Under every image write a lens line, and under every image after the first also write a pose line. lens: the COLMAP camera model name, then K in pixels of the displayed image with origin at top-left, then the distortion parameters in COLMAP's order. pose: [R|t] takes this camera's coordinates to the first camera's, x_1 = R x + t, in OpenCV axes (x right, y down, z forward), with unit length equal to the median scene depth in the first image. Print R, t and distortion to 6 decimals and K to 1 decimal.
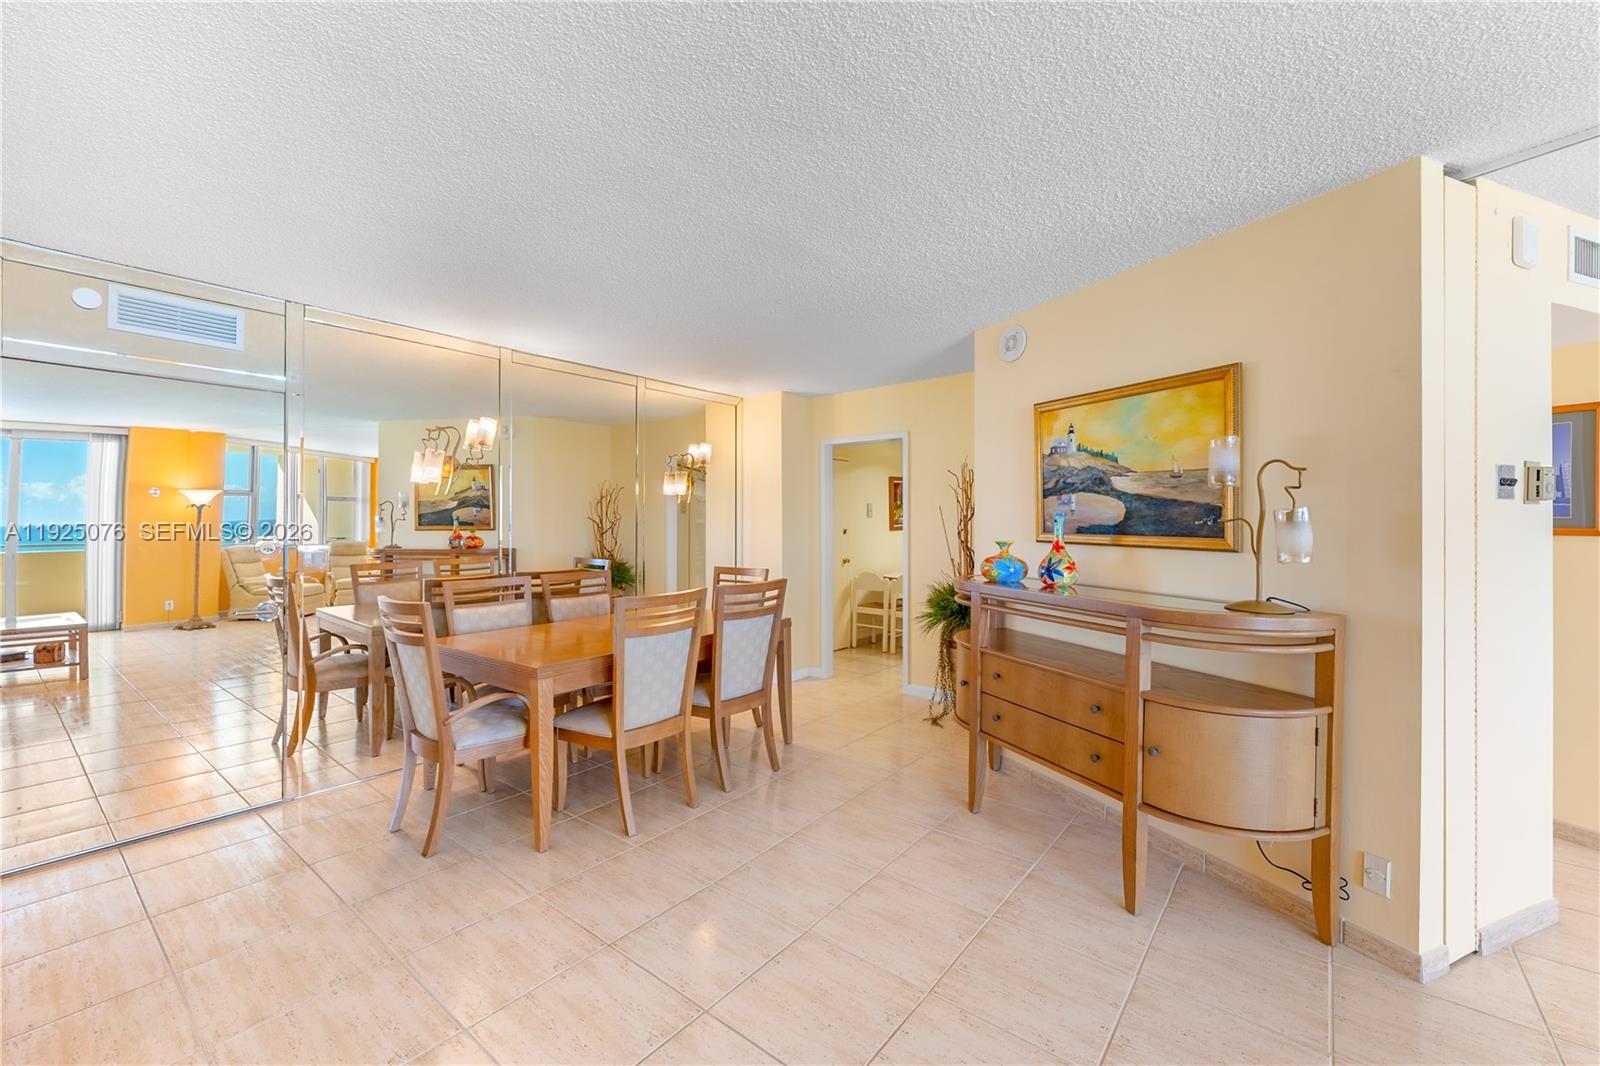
lens RADIAL K [[653.2, 0, 795.9], [0, 653.2, 521.4], [0, 0, 1]] dist [-0.000317, 0.000088]
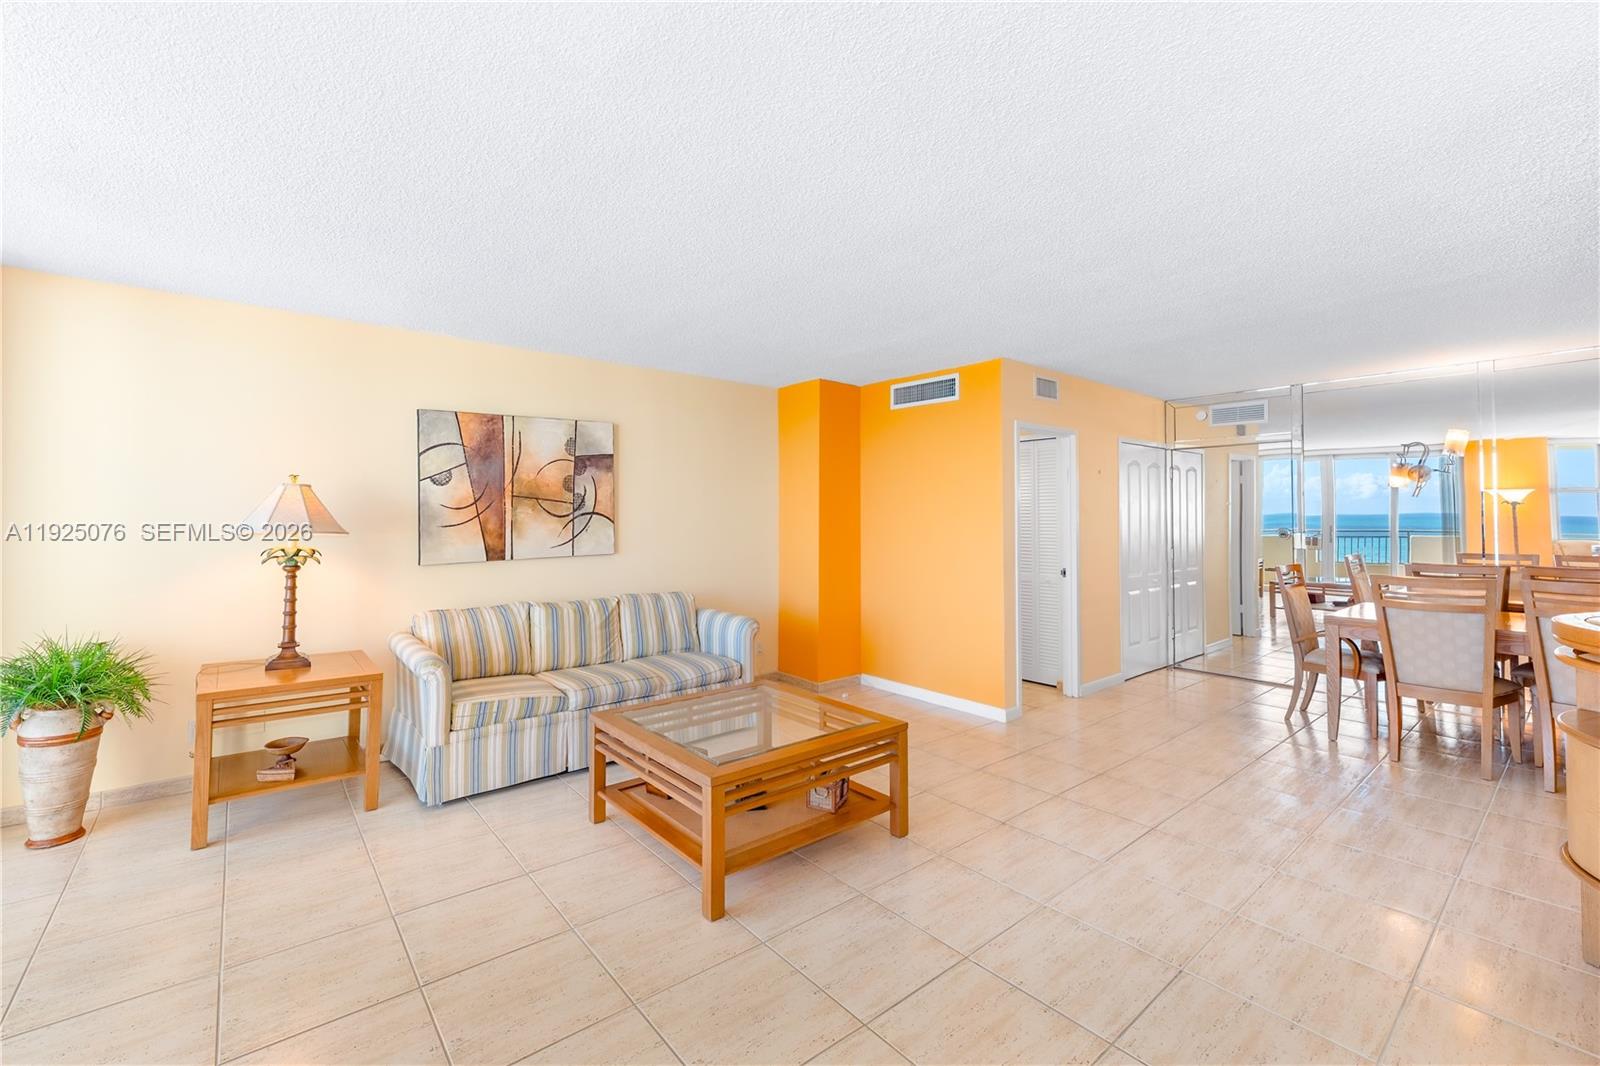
lens RADIAL K [[677.5, 0, 791.1], [0, 677.5, 503.4], [0, 0, 1]] dist [-0.001203, 0.000090]
pose [[-0.199784, -0.022343, -0.979585, 1.346404], [0.004319, 0.999710, -0.023683, -0.003502], [0.979831, -0.008962, -0.199629, 0.111090]]
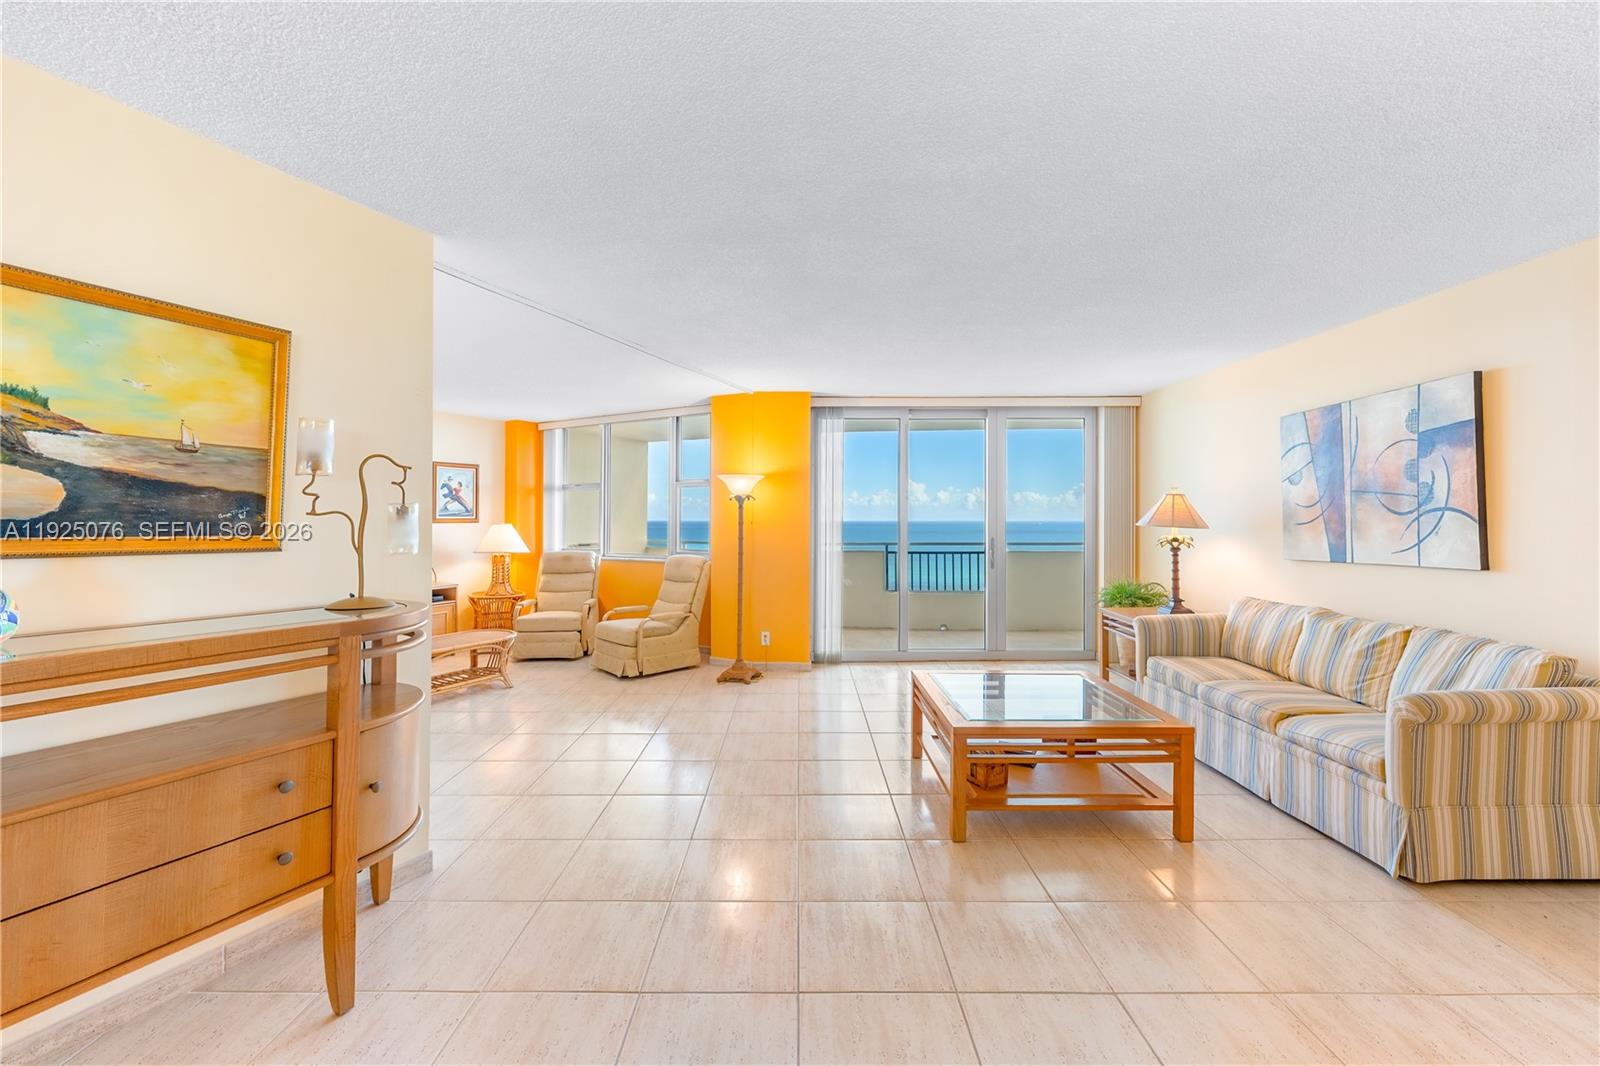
lens RADIAL K [[657.8, 0, 800.0], [0, 657.8, 513.2], [0, 0, 1]] dist [-0.000405, 0.000044]
pose [[-0.632282, 0.003930, 0.774728, -0.367497], [-0.004780, 0.999948, -0.008973, 0.002279], [-0.774723, -0.009377, -0.632231, 0.885921]]
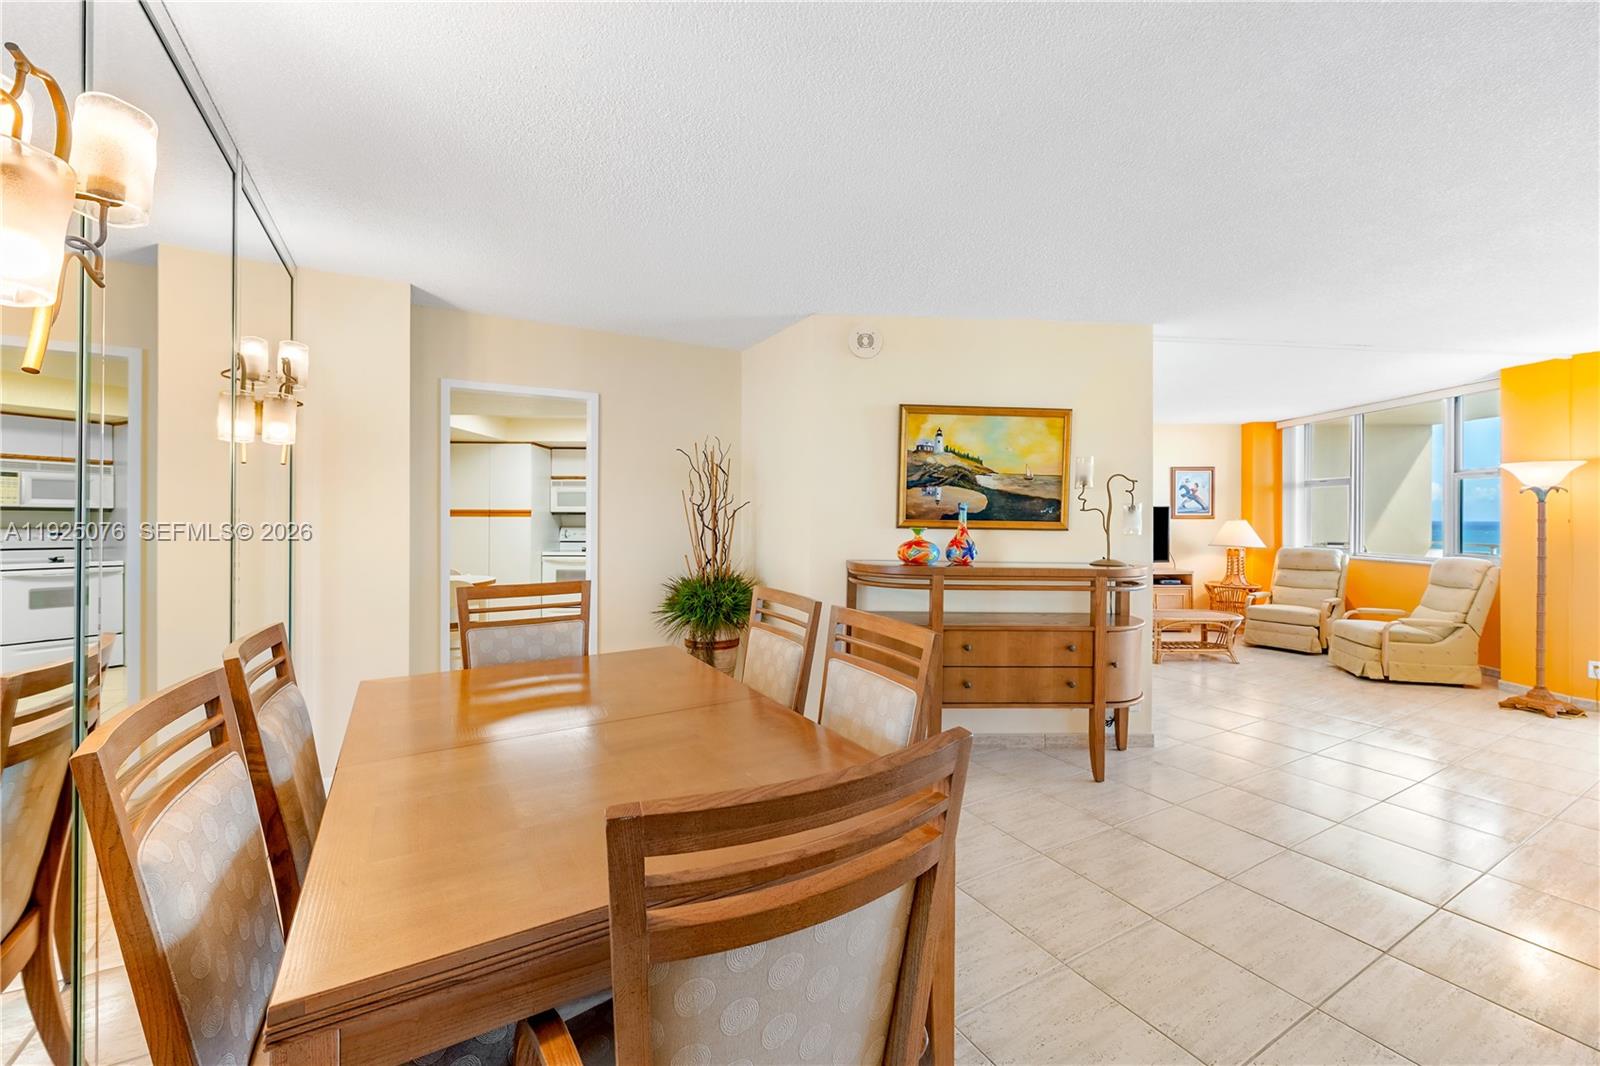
lens RADIAL K [[650.0, 0, 800.0], [0, 650.0, 510.4], [0, 0, 1]] dist [0.000924, -0.000245]
pose [[0.356805, 0.005795, 0.934161, -0.871969], [-0.007321, 0.999967, -0.003407, 0.008239], [-0.934150, -0.005624, 0.356836, 0.908344]]
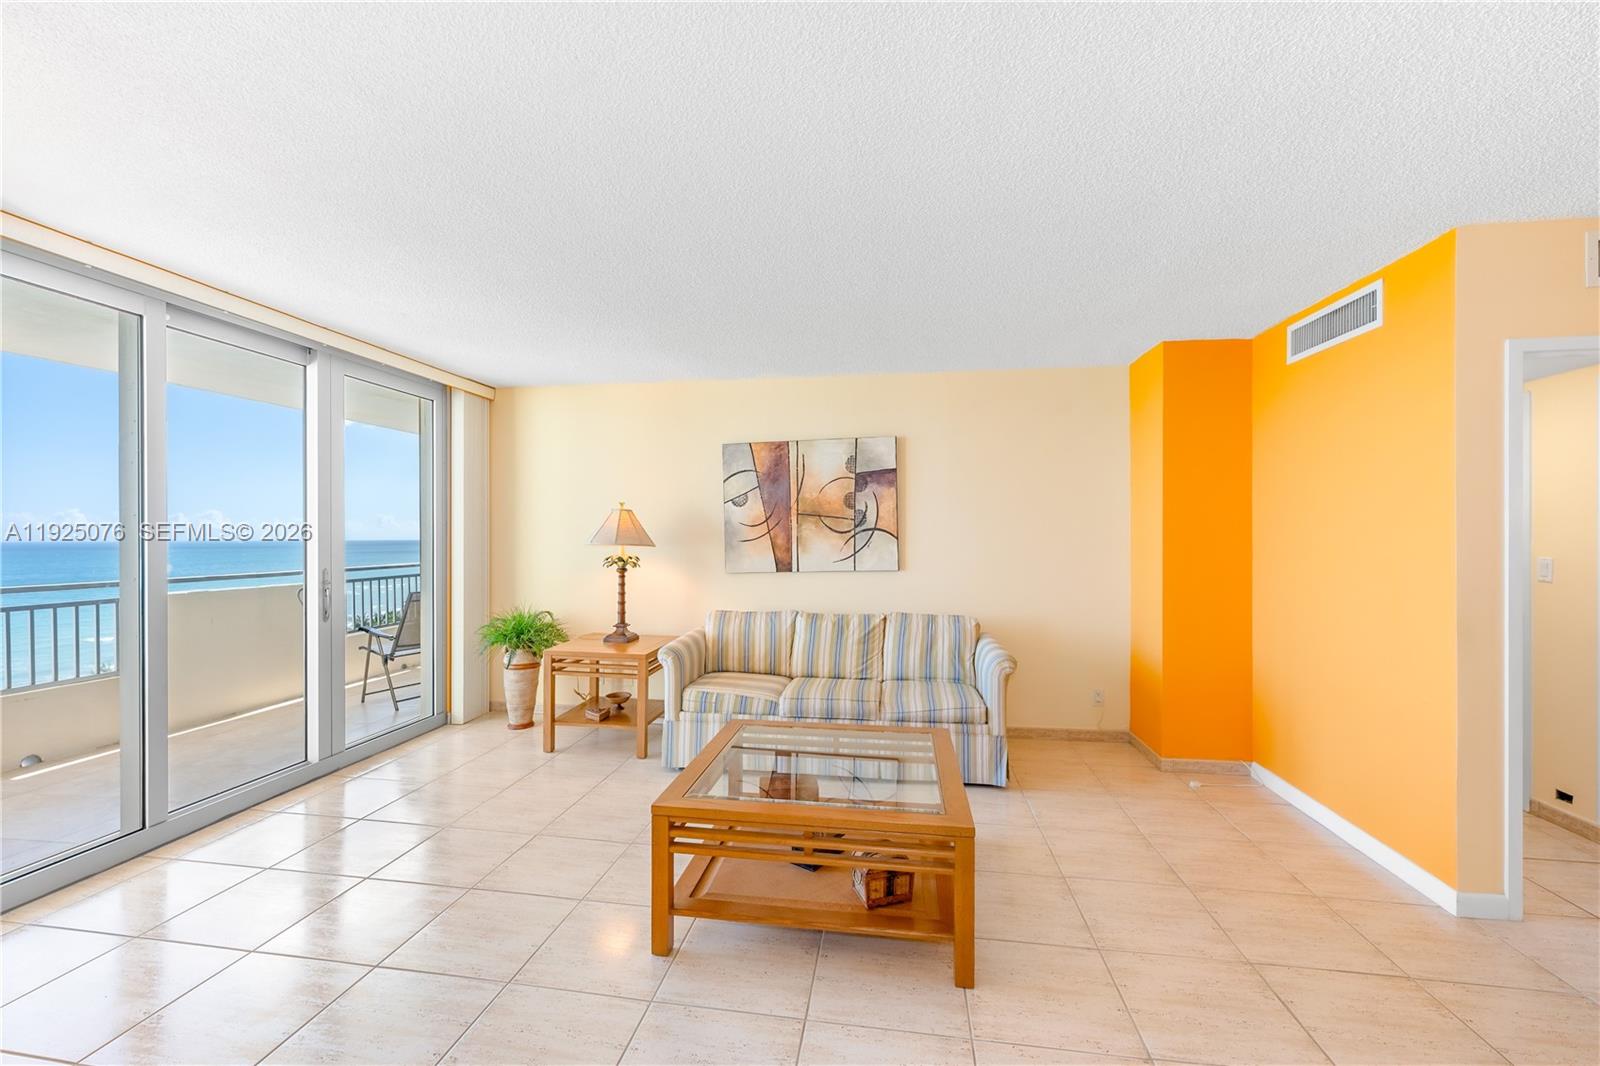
lens RADIAL K [[649.6, 0, 794.8], [0, 649.6, 537.0], [0, 0, 1]] dist [0.001477, 0.000242]
pose [[-0.864661, -0.000717, -0.502356, 0.783342], [0.001479, 0.999991, -0.003973, 0.004639], [0.502354, -0.004178, -0.864652, 0.585369]]
